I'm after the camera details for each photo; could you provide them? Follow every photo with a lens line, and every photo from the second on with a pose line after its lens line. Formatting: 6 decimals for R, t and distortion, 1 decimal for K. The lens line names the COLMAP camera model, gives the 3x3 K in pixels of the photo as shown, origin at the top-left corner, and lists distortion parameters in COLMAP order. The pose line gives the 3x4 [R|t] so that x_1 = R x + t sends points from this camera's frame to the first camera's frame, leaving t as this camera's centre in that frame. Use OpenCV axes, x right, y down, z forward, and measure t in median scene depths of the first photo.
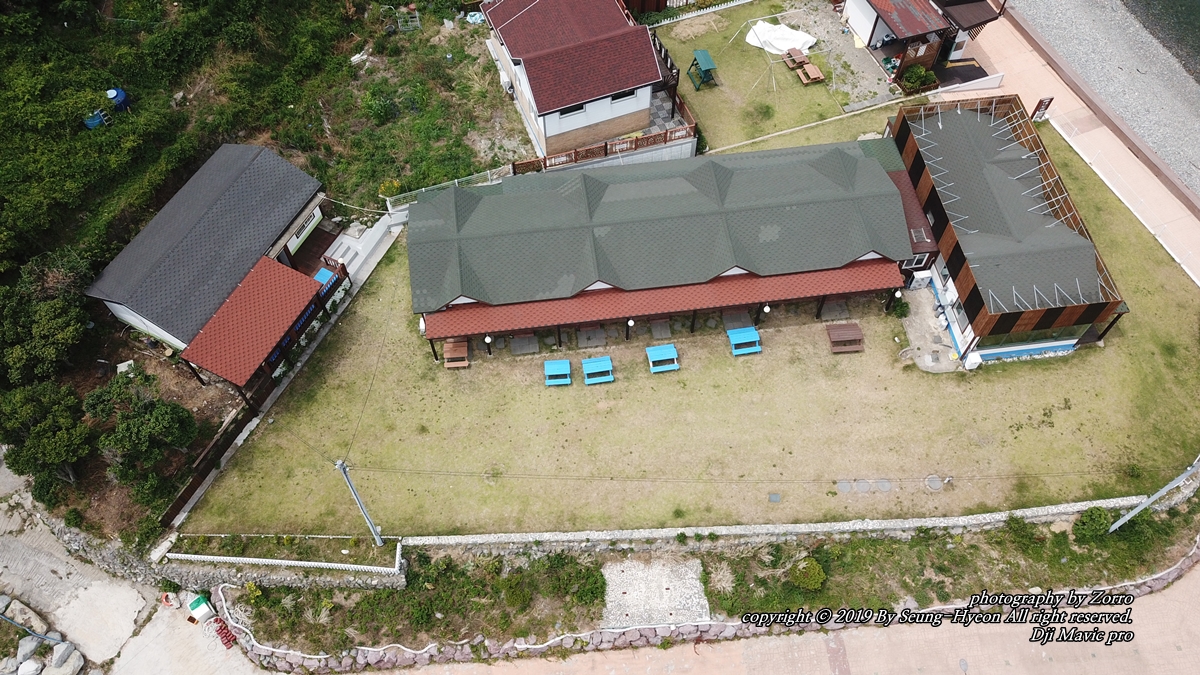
lens RADIAL K [[915.6, 0, 591.0], [0, 915.6, 333.0], [0, 0, 1]] dist [0.020053, -0.021446]
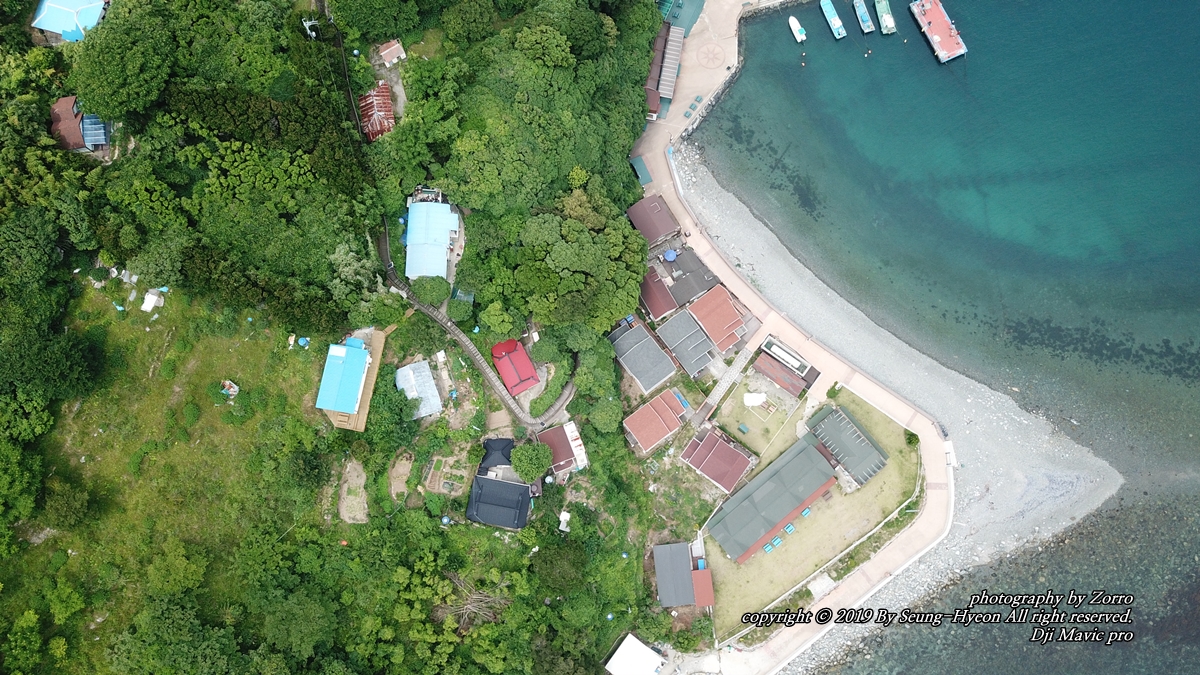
lens RADIAL K [[915.6, 0, 599.6], [0, 915.6, 336.6], [0, 0, 1]] dist [0.020053, -0.021446]
pose [[0.844791, -0.527020, 0.092618, -0.537601], [0.466548, 0.810211, 0.354813, -2.426748], [-0.262033, -0.256532, 0.930339, -2.175891]]
